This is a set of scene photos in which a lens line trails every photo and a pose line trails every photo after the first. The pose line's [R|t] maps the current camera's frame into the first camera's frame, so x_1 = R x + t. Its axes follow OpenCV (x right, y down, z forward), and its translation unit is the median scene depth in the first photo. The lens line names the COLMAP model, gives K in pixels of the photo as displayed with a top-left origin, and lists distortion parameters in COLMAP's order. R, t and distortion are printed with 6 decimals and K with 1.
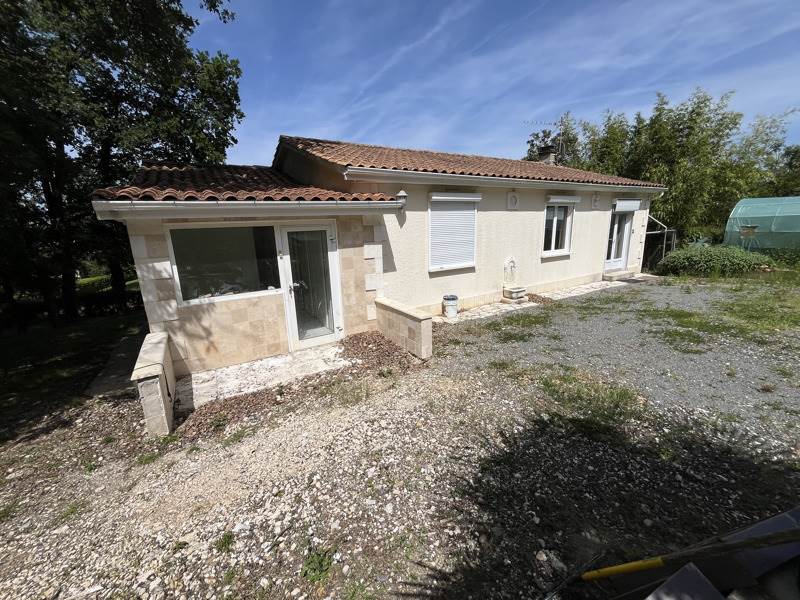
lens RADIAL K [[322.1, 0, 400.6], [0, 322.1, 303.4], [0, 0, 1]] dist [0.000491, -0.000287]
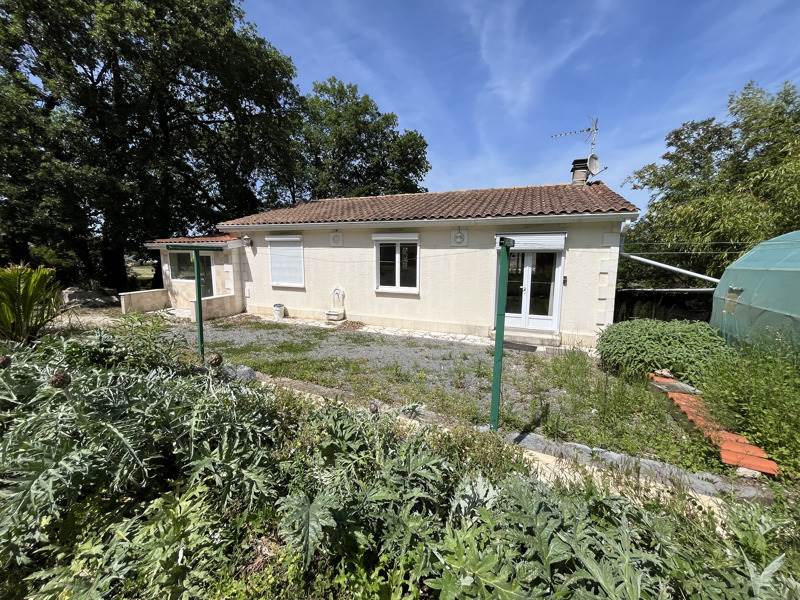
lens RADIAL K [[322.1, 0, 401.3], [0, 322.1, 297.0], [0, 0, 1]] dist [0.000491, -0.000287]
pose [[0.601709, 0.156456, -0.783242, 1.604726], [-0.207376, 0.977600, 0.035967, -0.219727], [0.771324, 0.140783, 0.620676, 0.514922]]
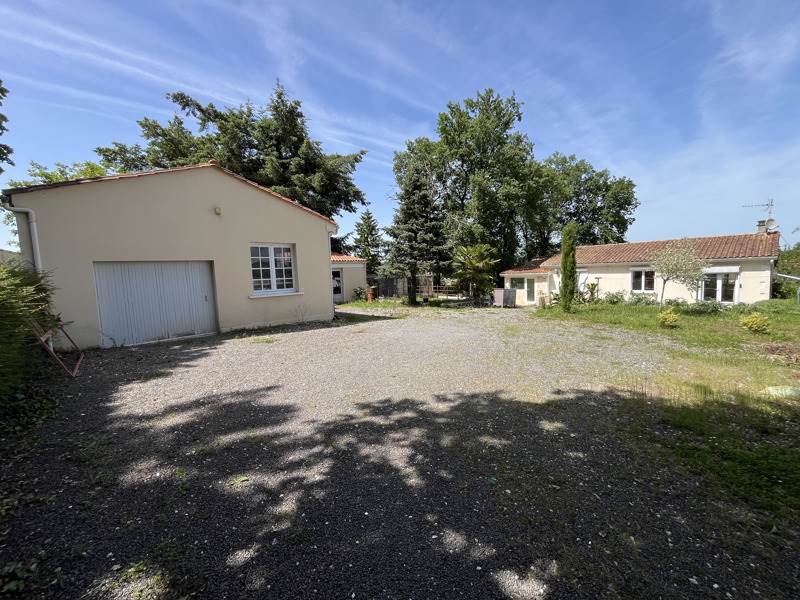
lens RADIAL K [[322.1, 0, 401.6], [0, 322.1, 301.4], [0, 0, 1]] dist [0.000491, -0.000287]
pose [[0.159653, 0.127041, -0.978964, 3.015531], [-0.192325, 0.976685, 0.095380, 0.017345], [0.968257, 0.173051, 0.180364, -1.226973]]
